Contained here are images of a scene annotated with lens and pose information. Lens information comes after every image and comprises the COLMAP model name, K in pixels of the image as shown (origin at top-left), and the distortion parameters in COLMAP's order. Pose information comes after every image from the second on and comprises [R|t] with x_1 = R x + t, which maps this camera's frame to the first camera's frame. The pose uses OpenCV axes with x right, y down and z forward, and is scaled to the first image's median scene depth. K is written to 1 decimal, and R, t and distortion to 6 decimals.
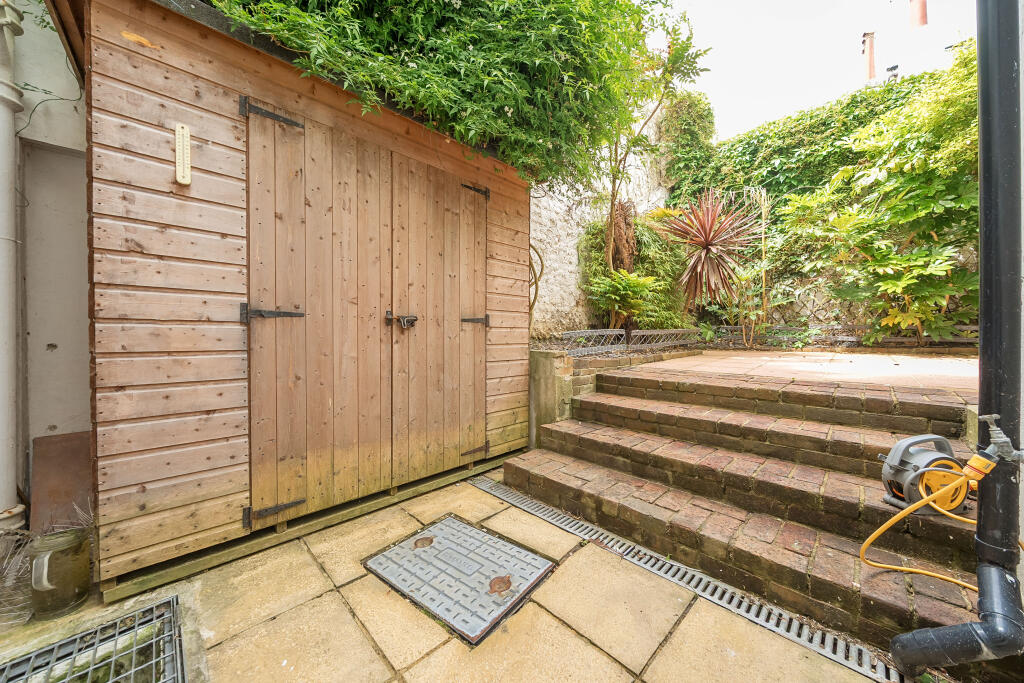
lens RADIAL K [[355.2, 0, 512.0], [0, 355.2, 341.5], [0, 0, 1]] dist [-0.000249, -0.000006]
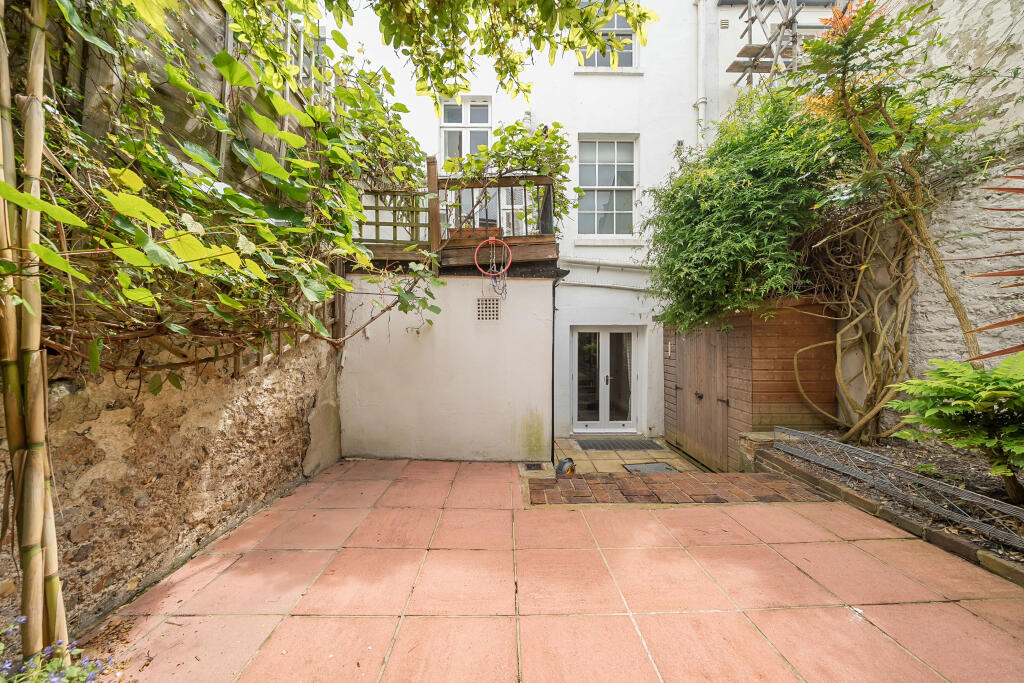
lens RADIAL K [[355.2, 0, 512.0], [0, 355.2, 341.5], [0, 0, 1]] dist [-0.000249, -0.000006]
pose [[-0.699317, 0.010286, -0.714738, 2.131805], [-0.009715, 0.999667, 0.023892, -0.432874], [0.714745, 0.023652, -0.698985, 1.616804]]
